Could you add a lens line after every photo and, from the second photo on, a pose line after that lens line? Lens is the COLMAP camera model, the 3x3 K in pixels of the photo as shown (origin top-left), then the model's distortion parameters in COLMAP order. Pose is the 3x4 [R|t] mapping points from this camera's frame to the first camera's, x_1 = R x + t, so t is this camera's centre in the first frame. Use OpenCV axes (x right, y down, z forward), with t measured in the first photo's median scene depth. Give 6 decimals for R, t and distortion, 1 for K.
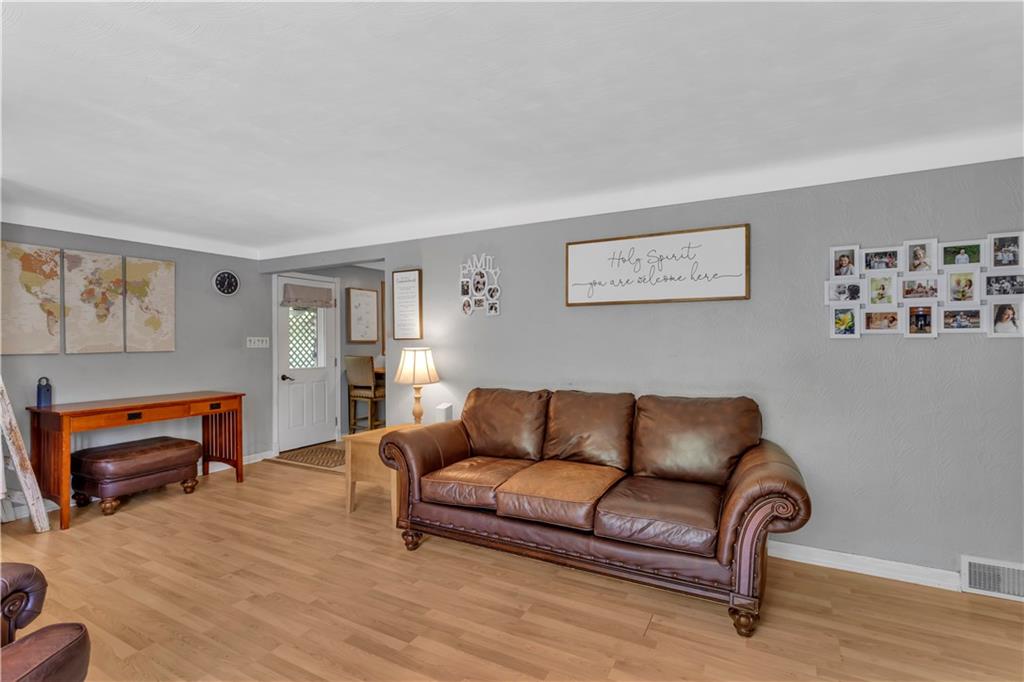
lens RADIAL K [[479.1, 0, 512.0], [0, 479.1, 341.0], [0, 0, 1]] dist [-0.001199, 0.000732]
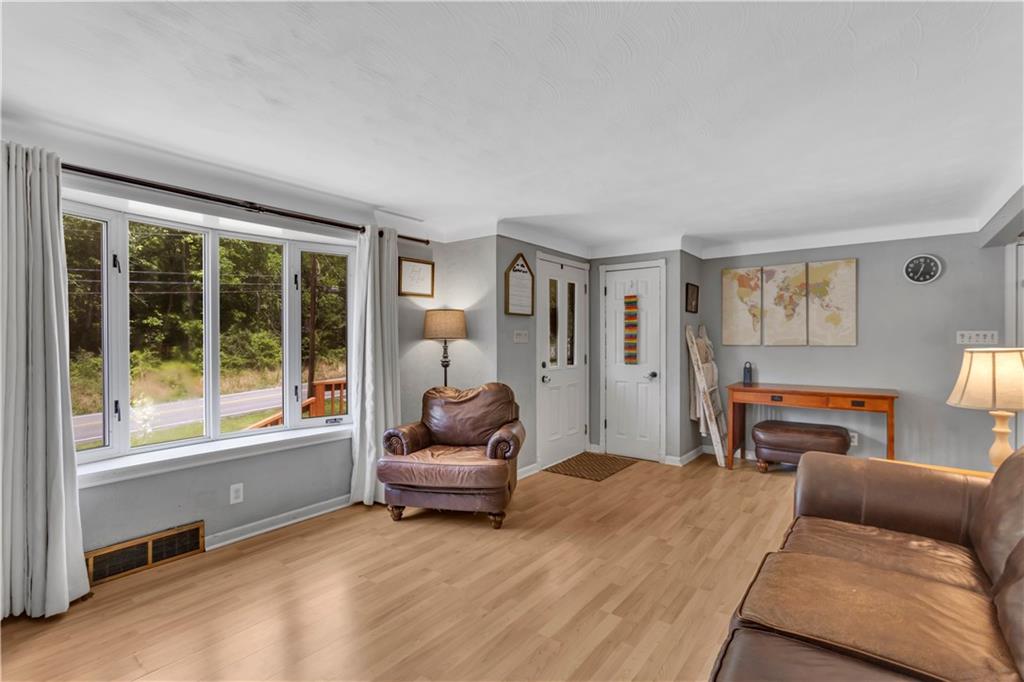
lens RADIAL K [[479.1, 0, 512.0], [0, 479.1, 341.0], [0, 0, 1]] dist [-0.001199, 0.000732]
pose [[-0.152424, 0.011962, -0.988243, 0.464847], [0.000919, 0.999928, 0.011962, -0.002337], [0.988315, 0.000915, -0.152424, 0.490172]]
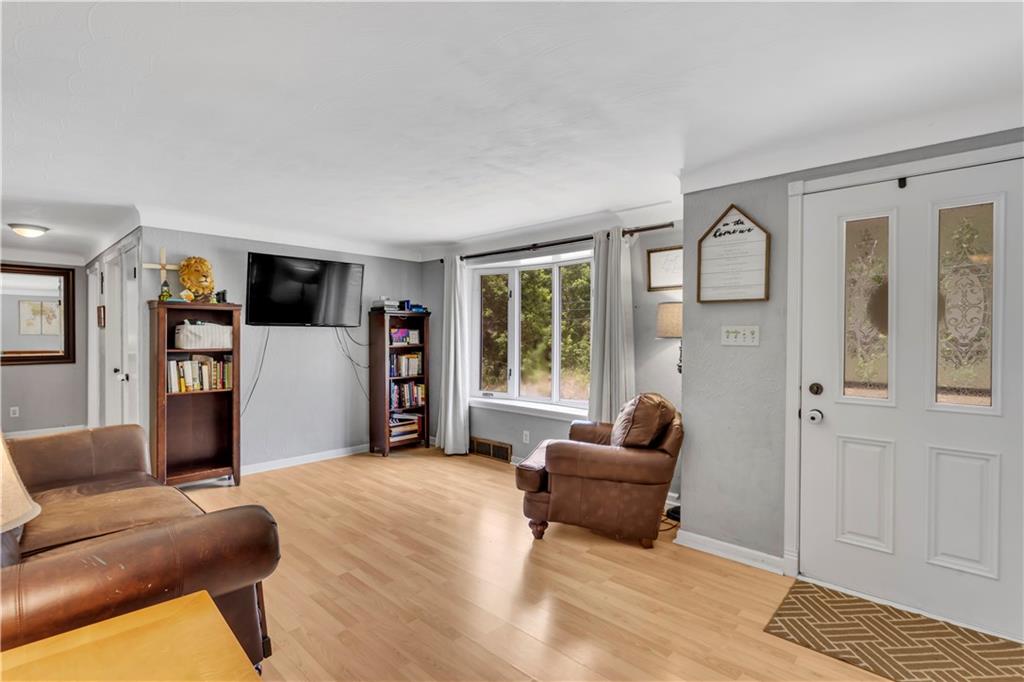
lens RADIAL K [[489.2, 0, 512.0], [0, 489.2, 341.0], [0, 0, 1]] dist [-0.002387, -0.000074]
pose [[-0.968606, -0.004335, 0.248564, -0.498534], [-0.001353, 0.999925, 0.012169, 0.000221], [-0.248598, 0.011451, -0.968539, 1.114755]]
